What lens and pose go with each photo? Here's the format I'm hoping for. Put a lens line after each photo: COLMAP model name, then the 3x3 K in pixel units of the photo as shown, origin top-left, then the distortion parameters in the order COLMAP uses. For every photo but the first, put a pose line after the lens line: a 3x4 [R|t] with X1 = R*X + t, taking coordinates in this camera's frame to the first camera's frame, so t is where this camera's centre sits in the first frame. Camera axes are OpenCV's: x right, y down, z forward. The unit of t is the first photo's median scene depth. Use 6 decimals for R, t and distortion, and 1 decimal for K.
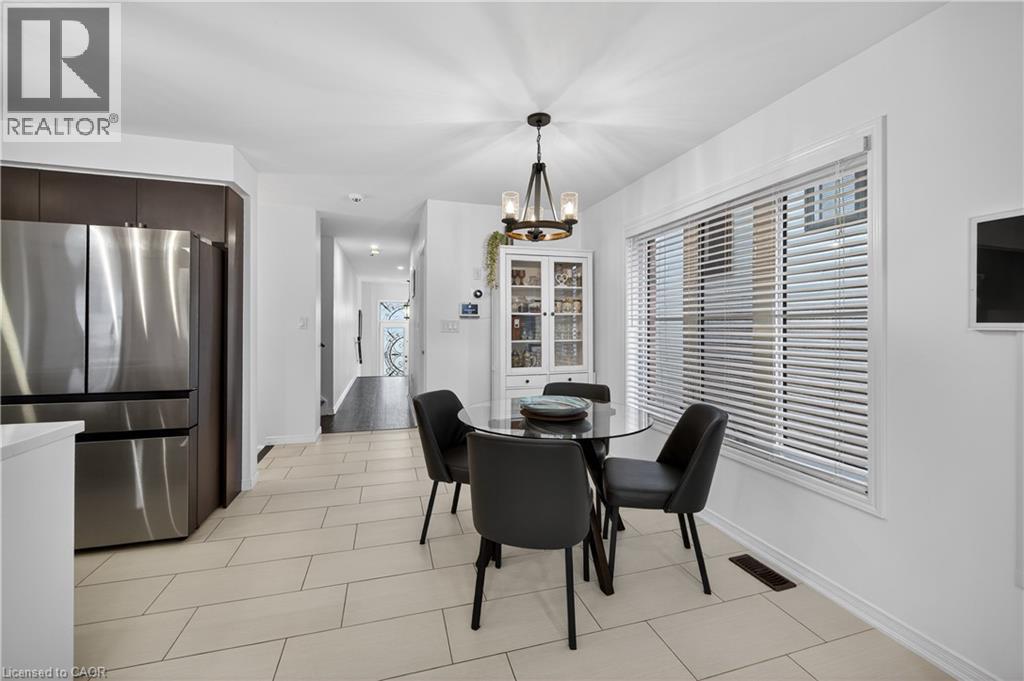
lens RADIAL K [[414.5, 0, 492.6], [0, 414.5, 326.5], [0, 0, 1]] dist [0.014592, -0.000473]
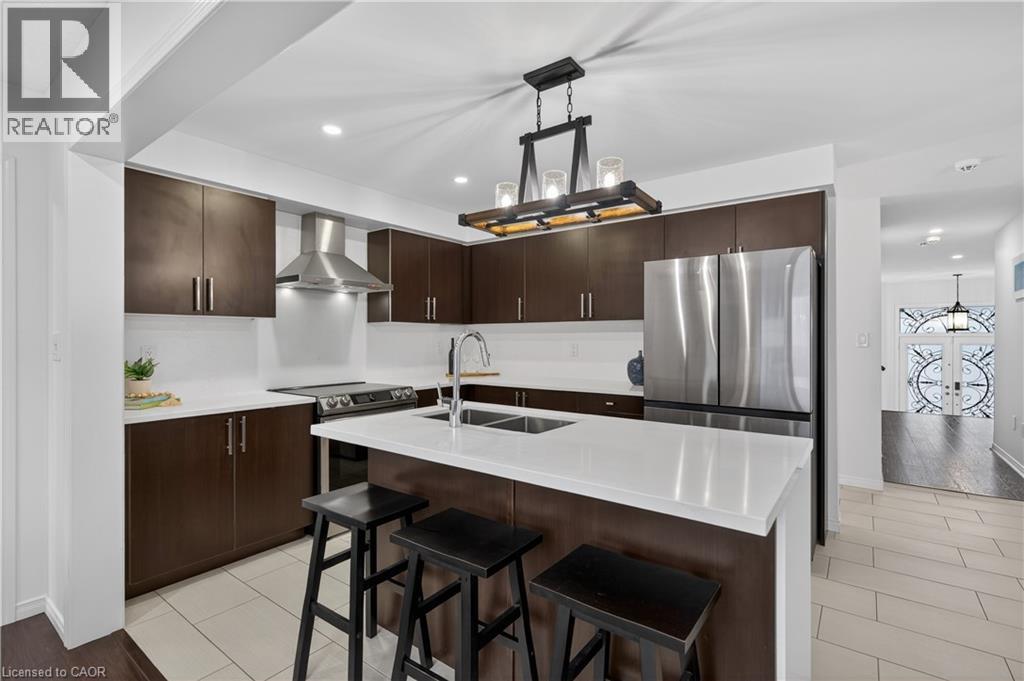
lens RADIAL K [[476.4, 0, 526.7], [0, 476.4, 345.6], [0, 0, 1]] dist [0.008641, 0.001605]
pose [[0.647529, 0.005906, -0.762018, -0.188779], [0.001161, 0.999961, 0.008736, -0.007768], [0.762040, -0.006541, 0.647497, -0.114927]]
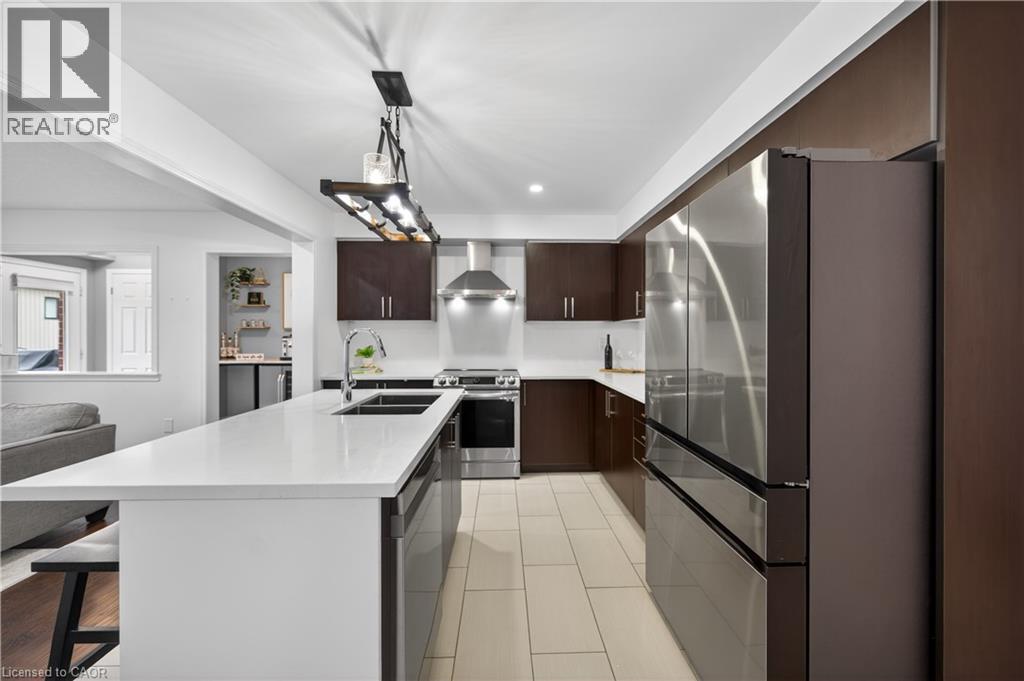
lens RADIAL K [[414.5, 0, 515.3], [0, 414.5, 336.7], [0, 0, 1]] dist [0.014592, -0.000473]
pose [[-0.191454, -0.003450, -0.981495, -0.115039], [-0.006280, 0.999978, -0.002290, -0.007386], [0.981481, 0.005726, -0.191472, 0.482340]]
